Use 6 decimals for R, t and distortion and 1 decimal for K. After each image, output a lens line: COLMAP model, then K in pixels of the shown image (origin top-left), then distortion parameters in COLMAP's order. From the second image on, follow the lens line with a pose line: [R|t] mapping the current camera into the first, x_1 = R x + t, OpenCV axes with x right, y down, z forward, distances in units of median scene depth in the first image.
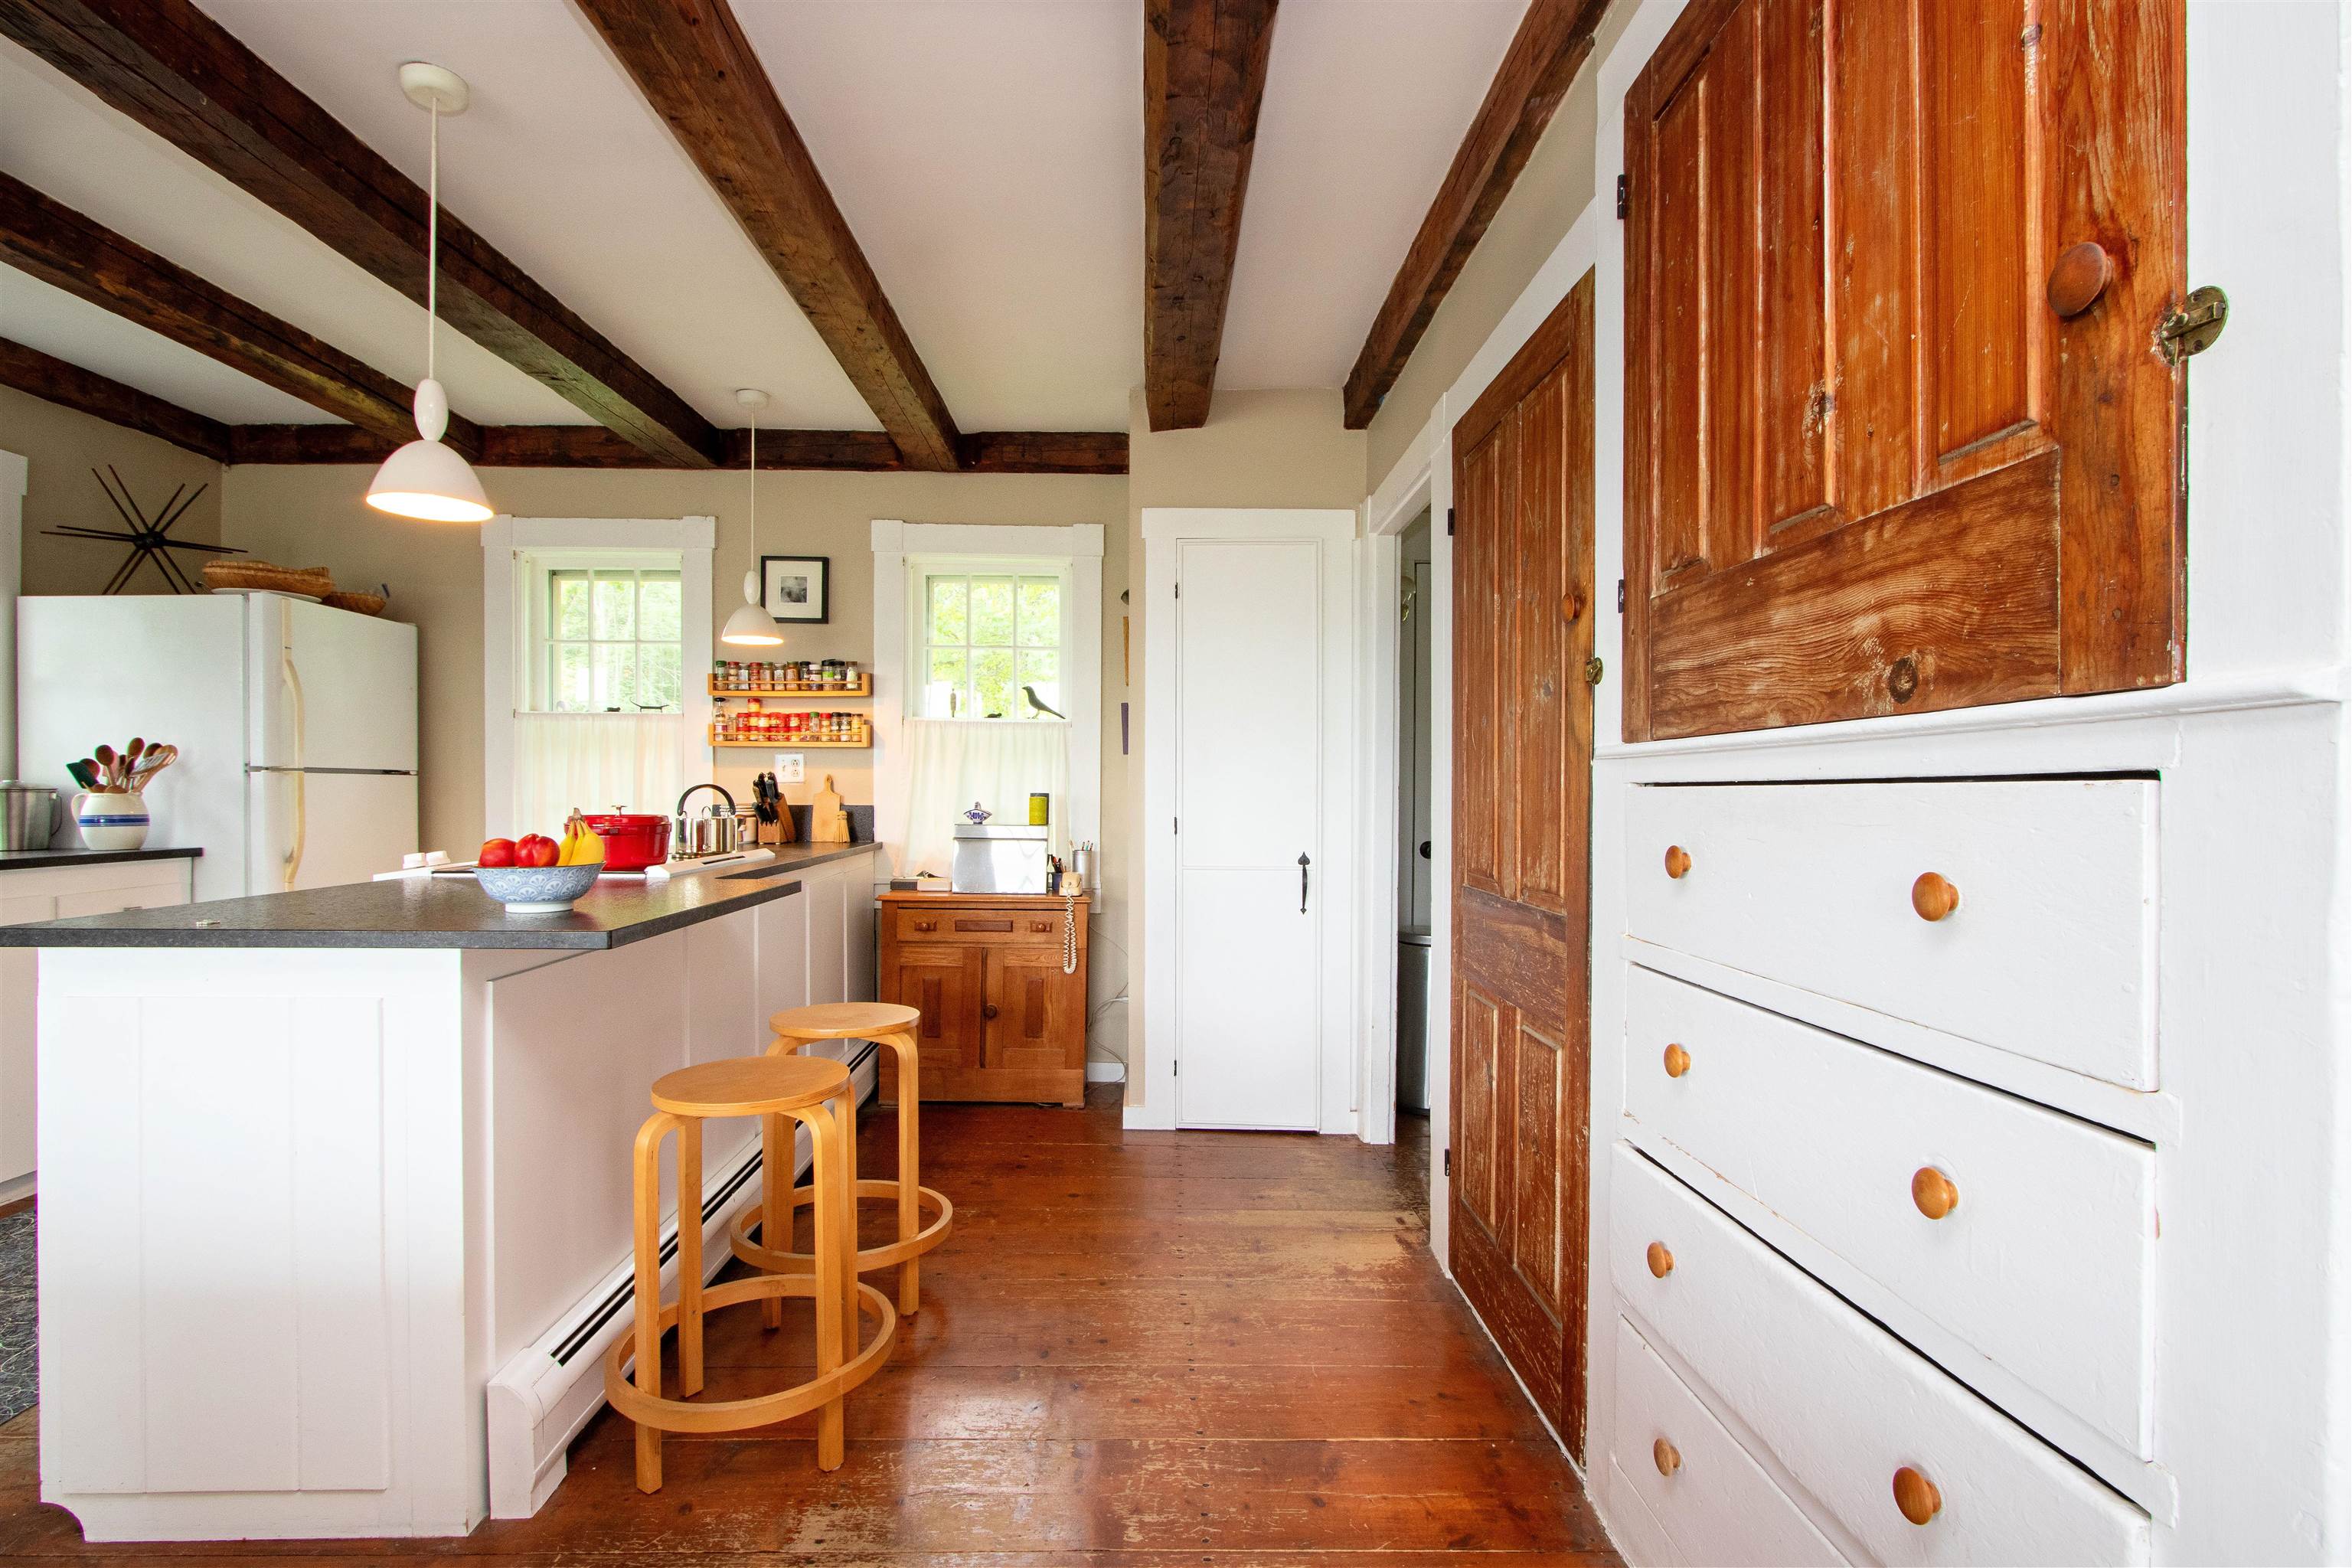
lens RADIAL K [[1089.9, 0, 1168.7], [0, 1089.9, 797.8], [0, 0, 1]] dist [-0.016543, 0.002219]
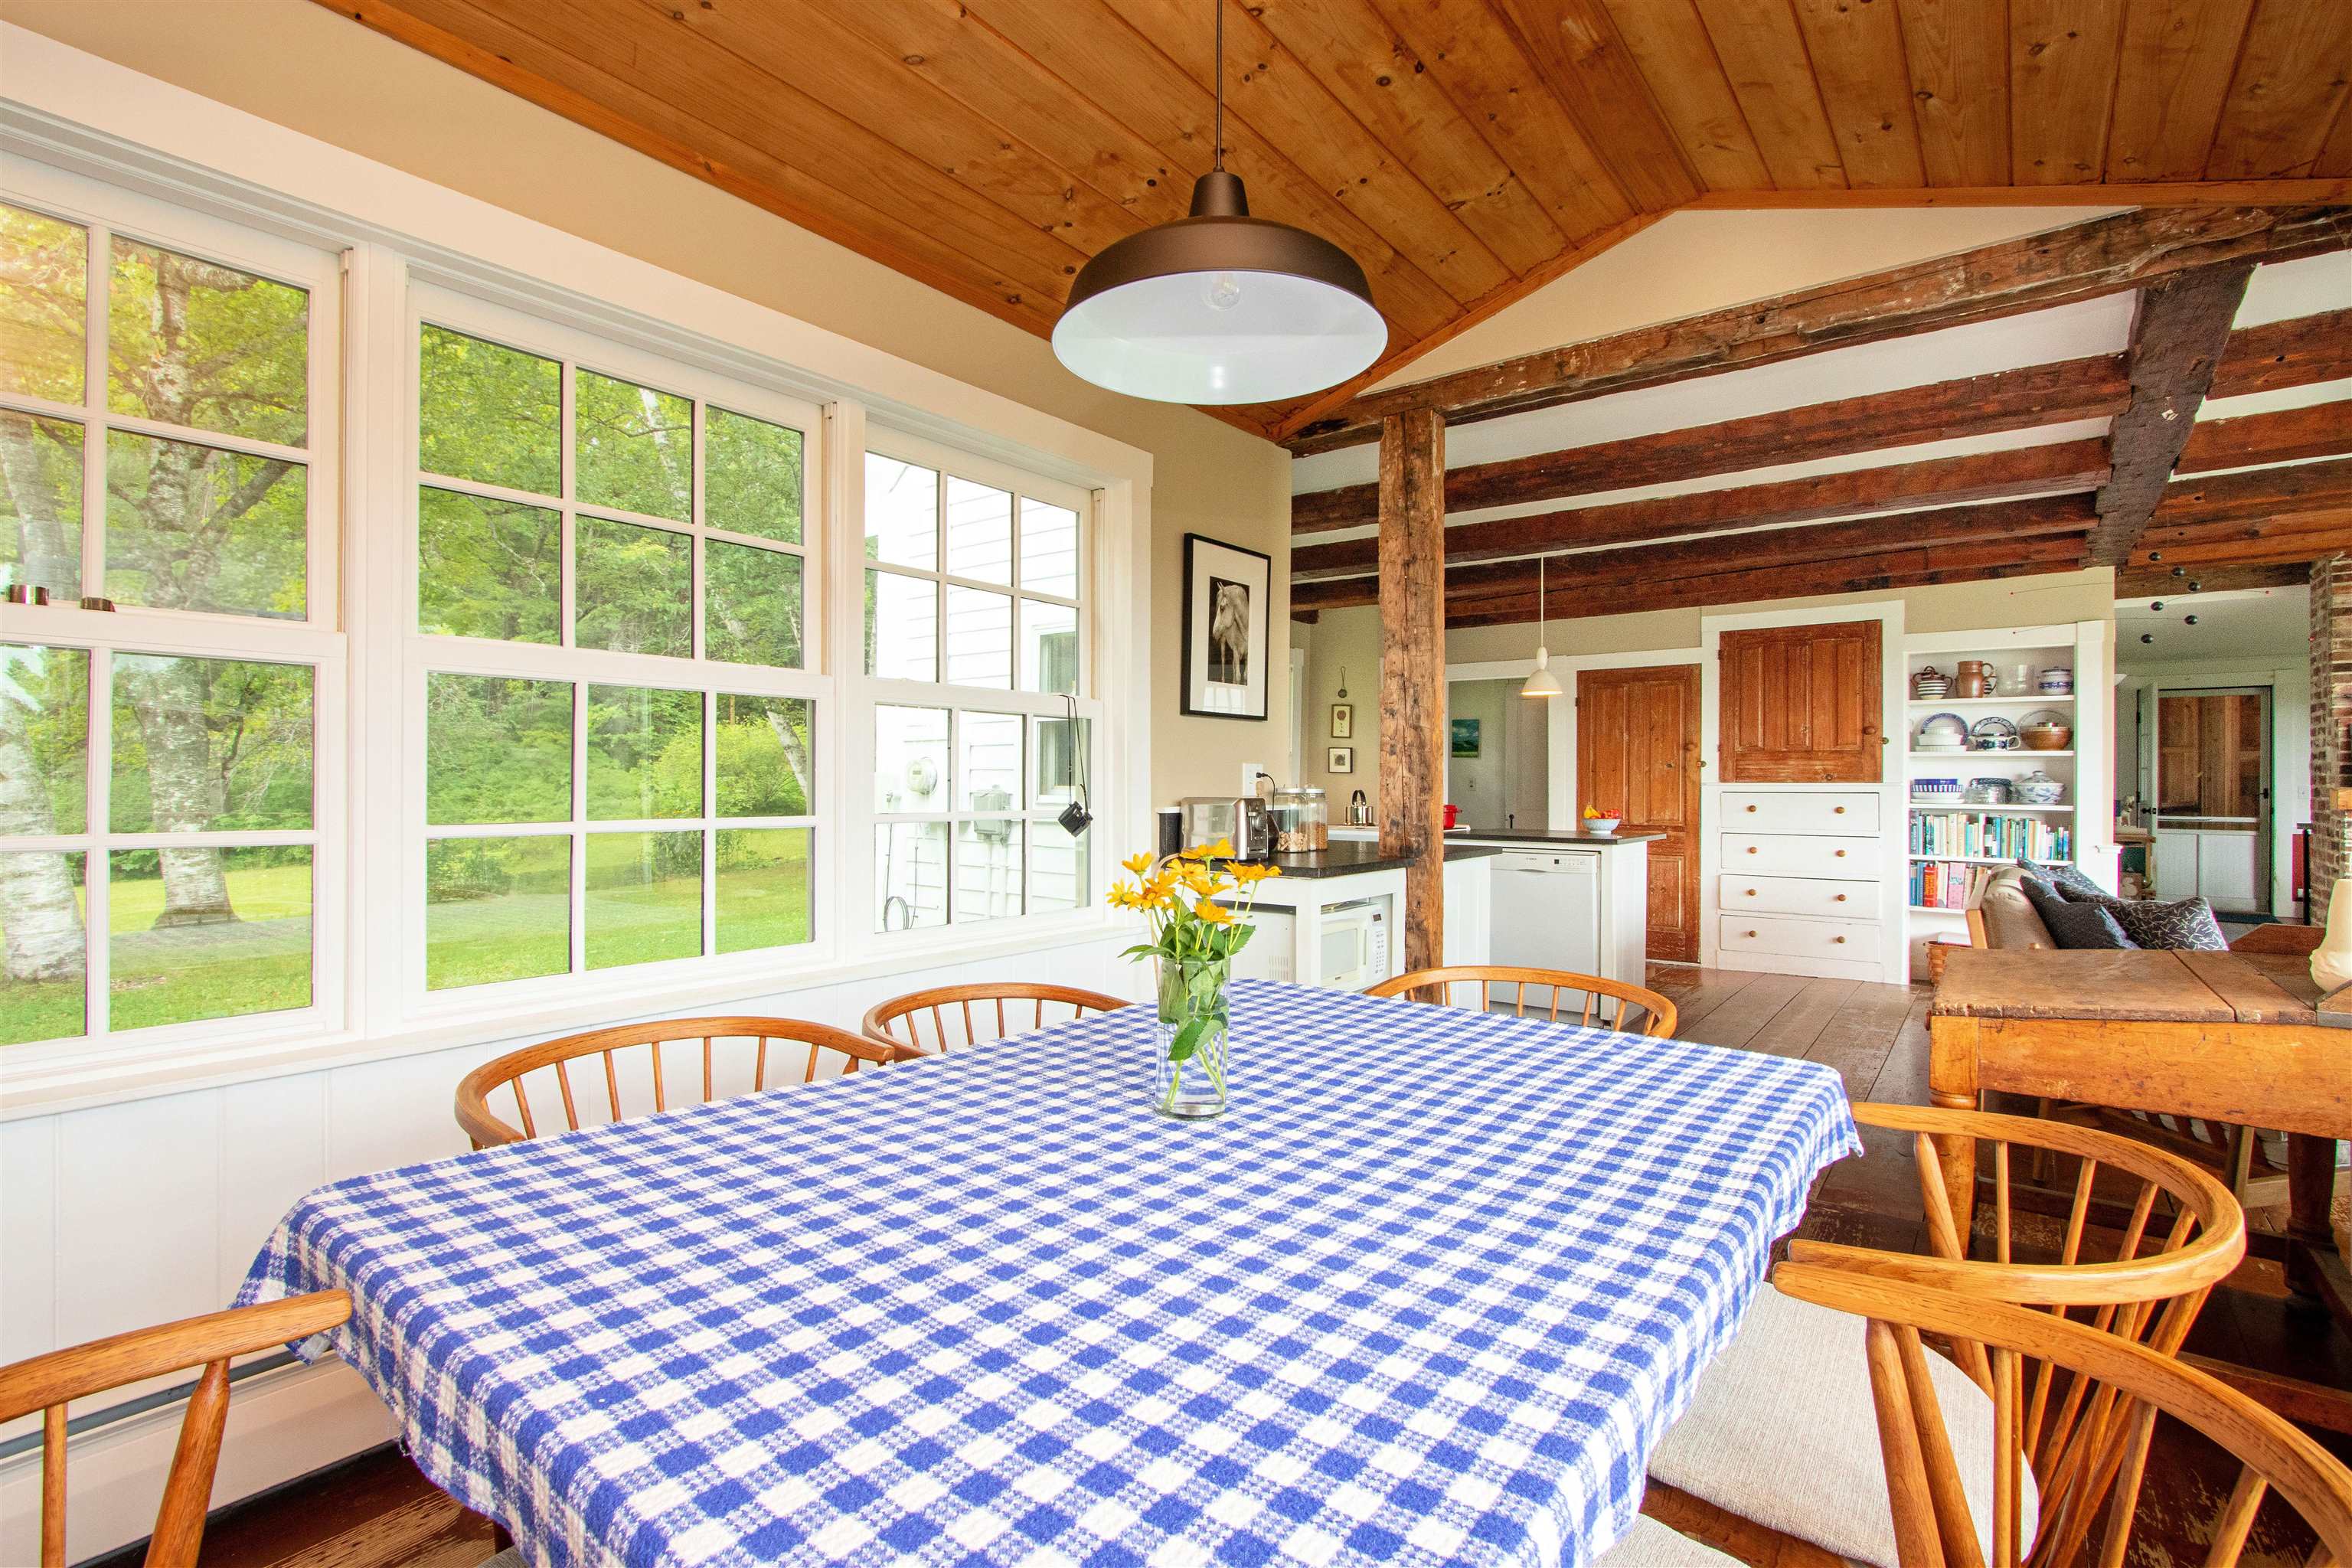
lens RADIAL K [[1089.9, 0, 1165.0], [0, 1089.9, 780.5], [0, 0, 1]] dist [-0.016543, 0.002219]
pose [[0.636423, 0.003831, 0.771330, -2.261333], [0.000741, 0.999984, -0.005579, -0.018437], [-0.771340, 0.004122, 0.636411, -0.021217]]
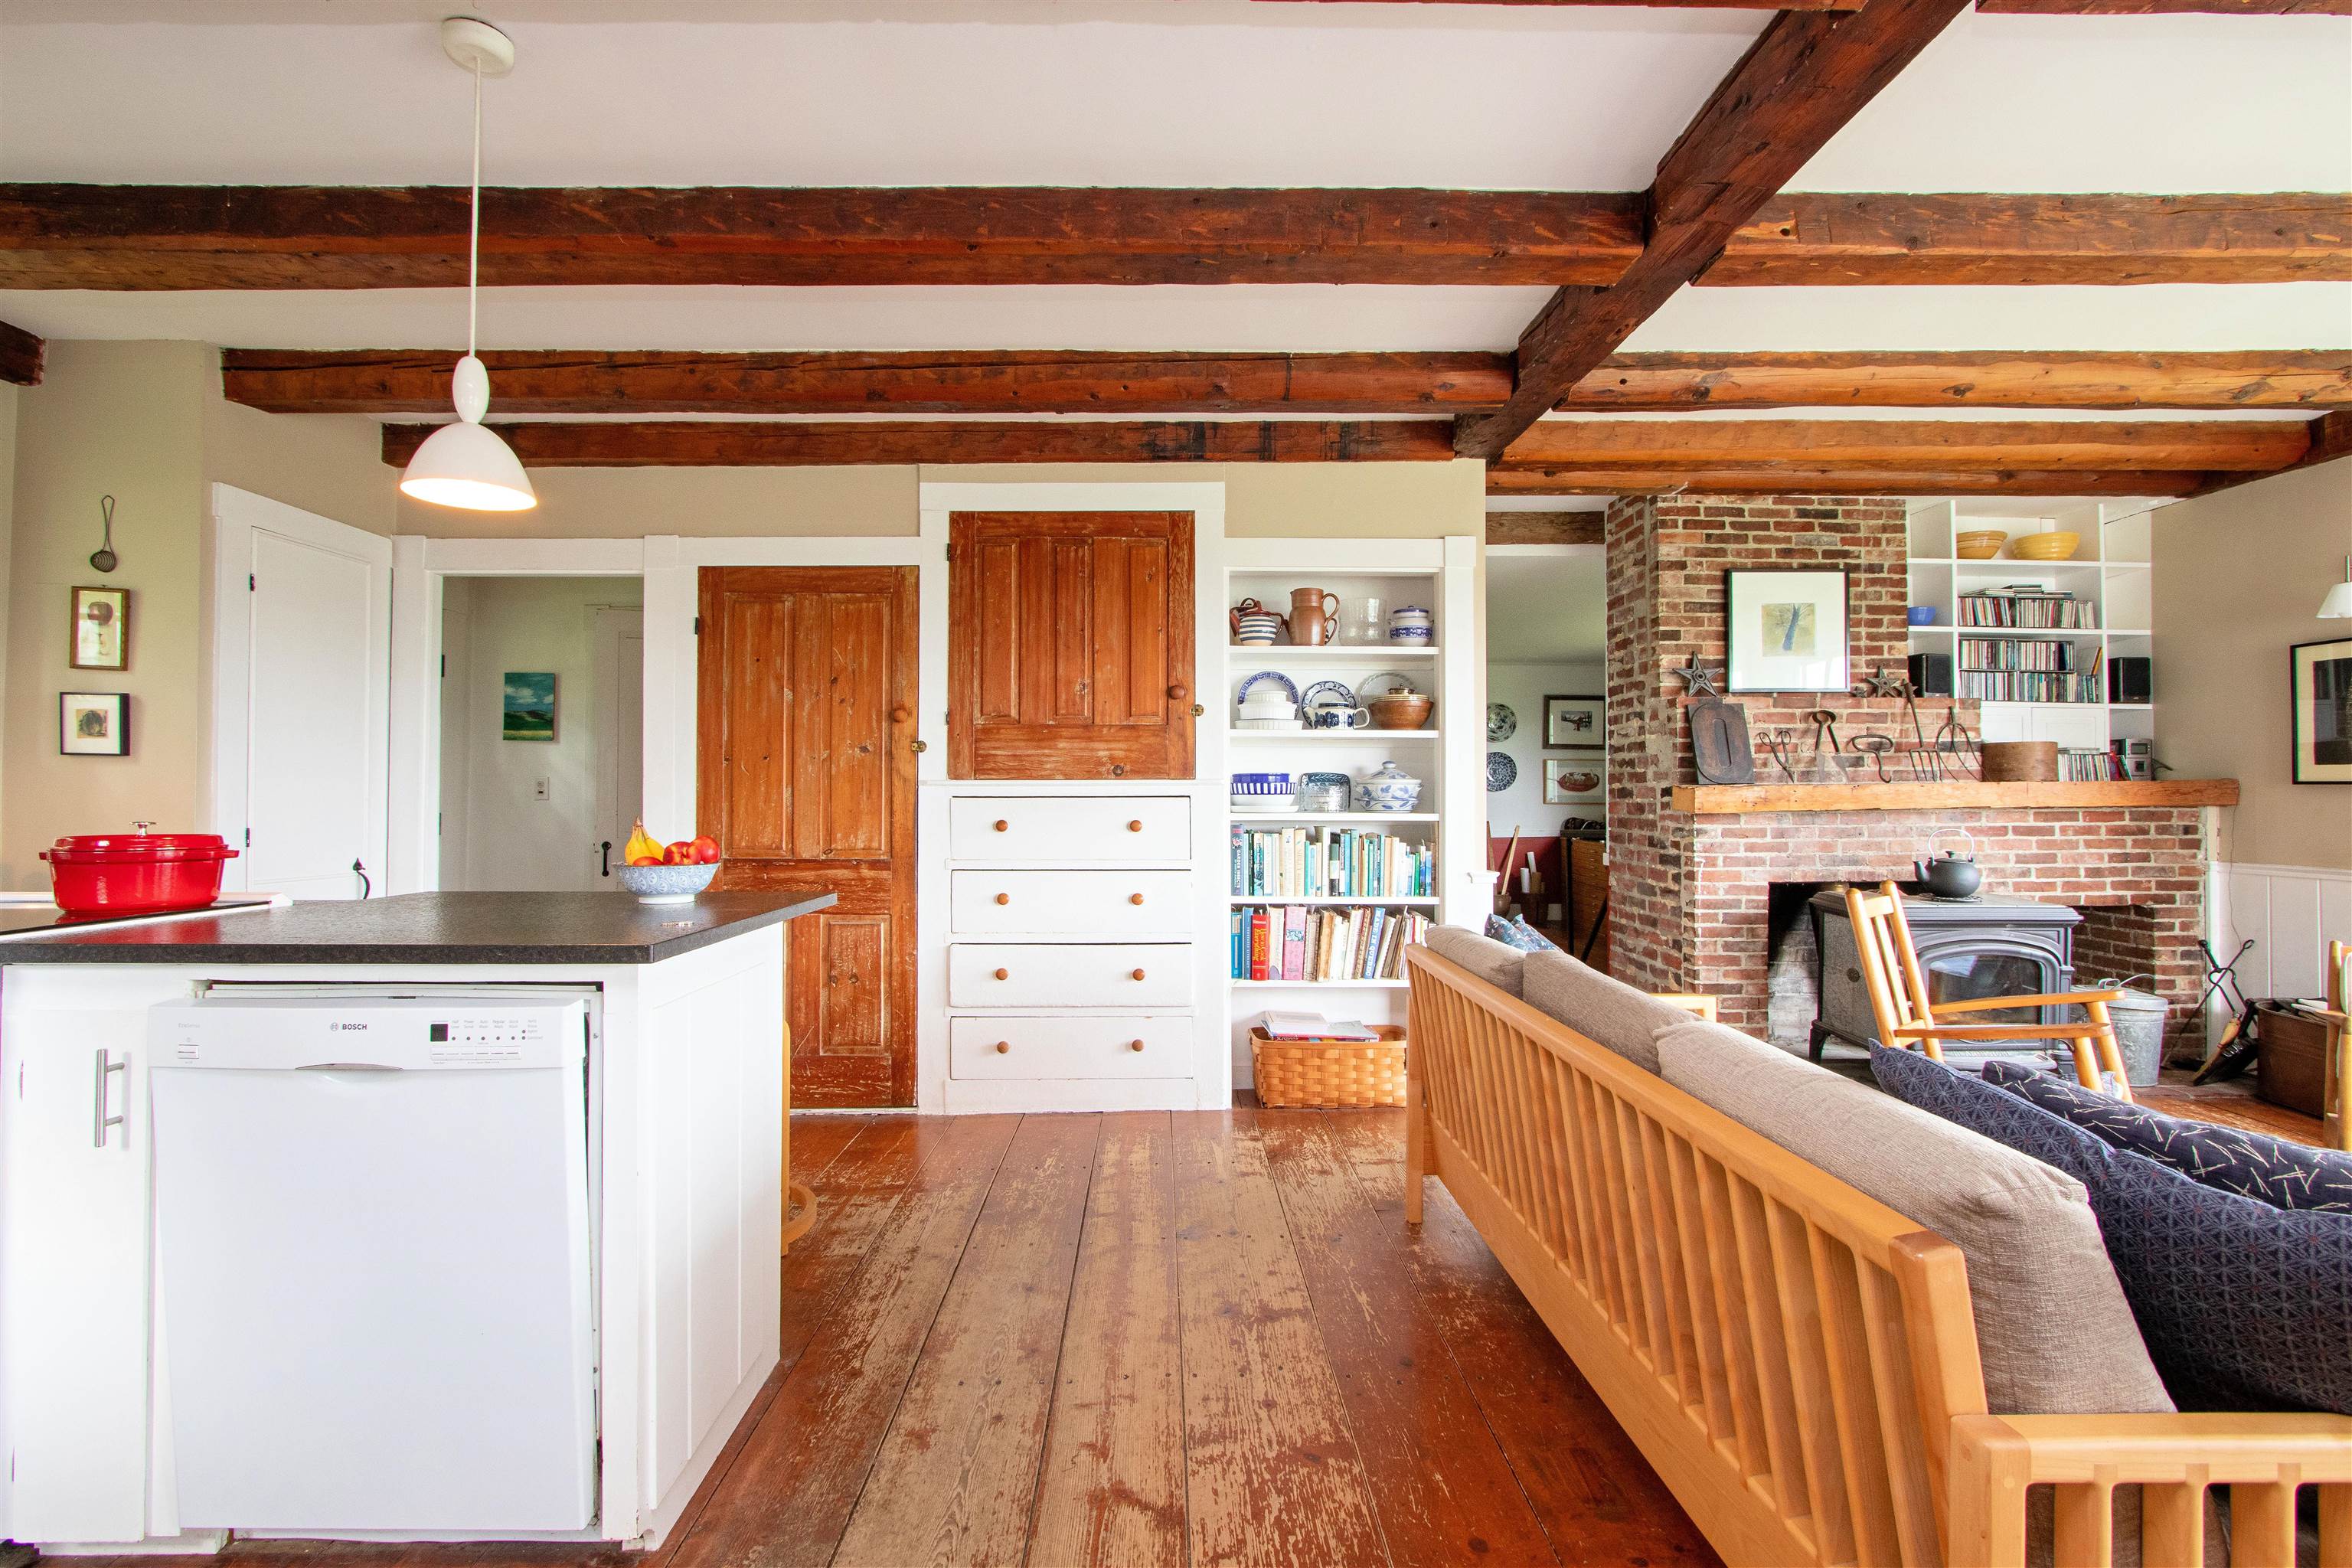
lens RADIAL K [[1089.9, 0, 1165.7], [0, 1089.9, 781.0], [0, 0, 1]] dist [-0.016543, 0.002219]
pose [[0.010668, 0.013299, 0.999855, -1.045746], [0.006398, 0.999890, -0.013368, -0.006081], [-0.999923, 0.006539, 0.010582, 0.260877]]
